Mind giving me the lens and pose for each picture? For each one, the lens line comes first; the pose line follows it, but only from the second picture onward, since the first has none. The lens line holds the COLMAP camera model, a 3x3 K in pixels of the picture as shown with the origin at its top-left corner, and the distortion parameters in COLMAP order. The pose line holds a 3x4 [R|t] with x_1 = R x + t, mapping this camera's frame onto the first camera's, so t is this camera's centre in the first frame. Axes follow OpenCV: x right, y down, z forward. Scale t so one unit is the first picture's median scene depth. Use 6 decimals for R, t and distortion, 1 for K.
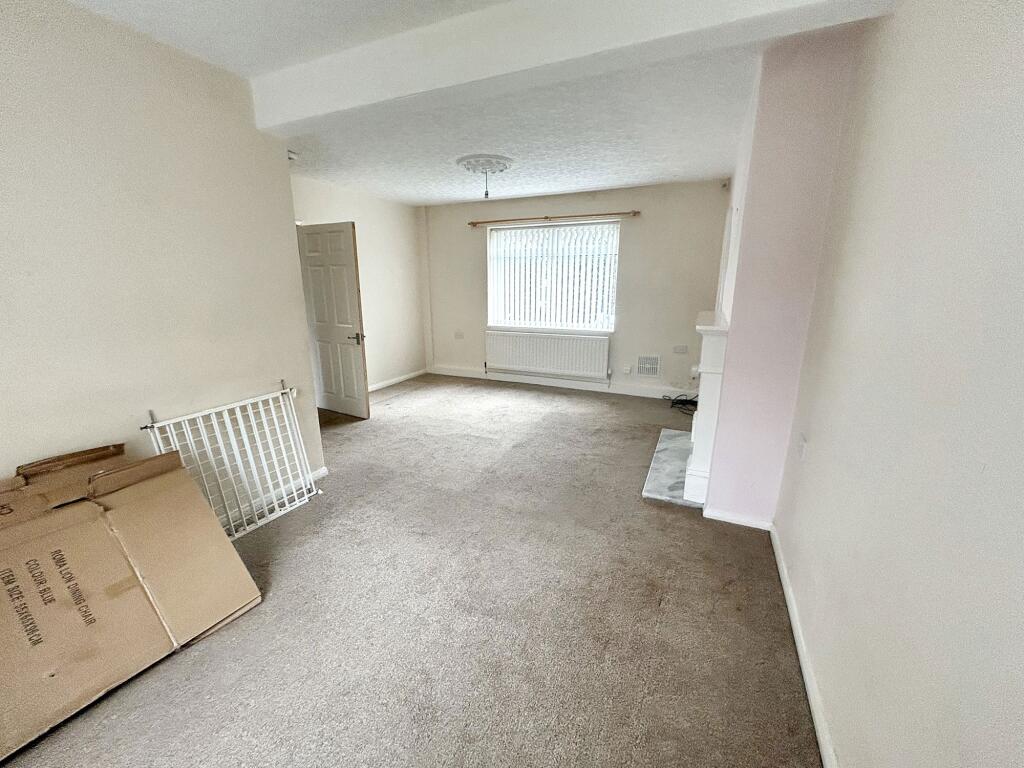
lens RADIAL K [[418.2, 0, 511.4], [0, 418.2, 379.1], [0, 0, 1]] dist [0.000837, 0.000011]
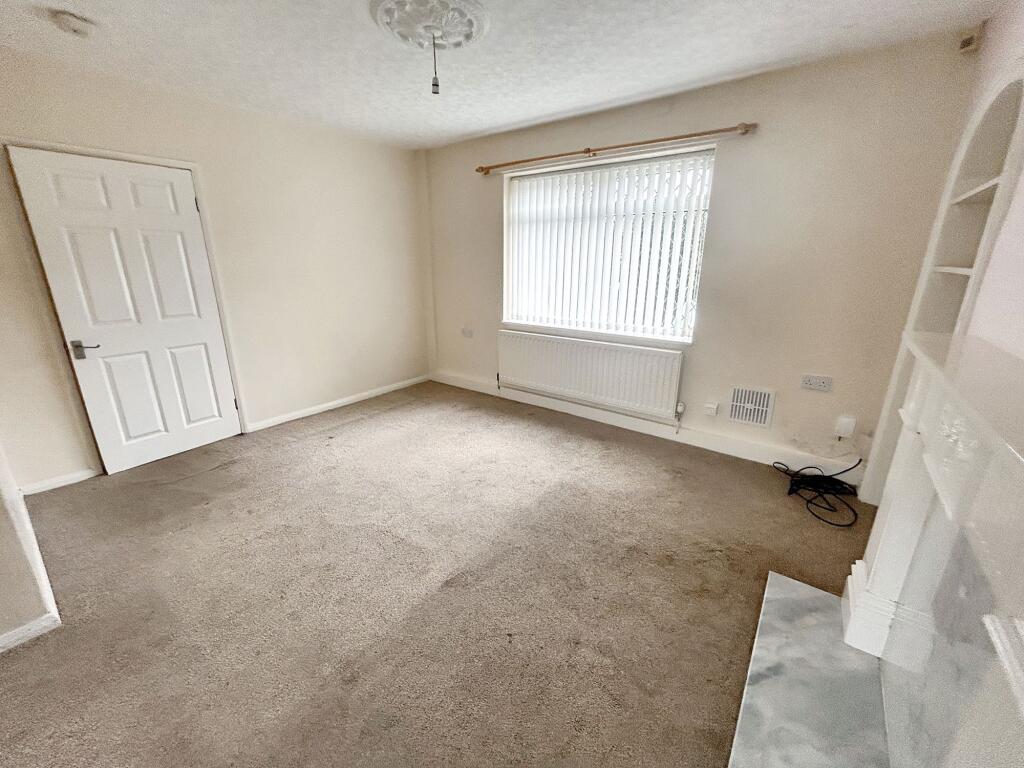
lens RADIAL K [[418.2, 0, 511.4], [0, 418.2, 379.1], [0, 0, 1]] dist [0.000837, 0.000011]
pose [[0.977813, 0.062683, -0.199883, 0.117532], [-0.052834, 0.997129, 0.054237, -0.081959], [0.202709, -0.042473, 0.978317, 0.368495]]
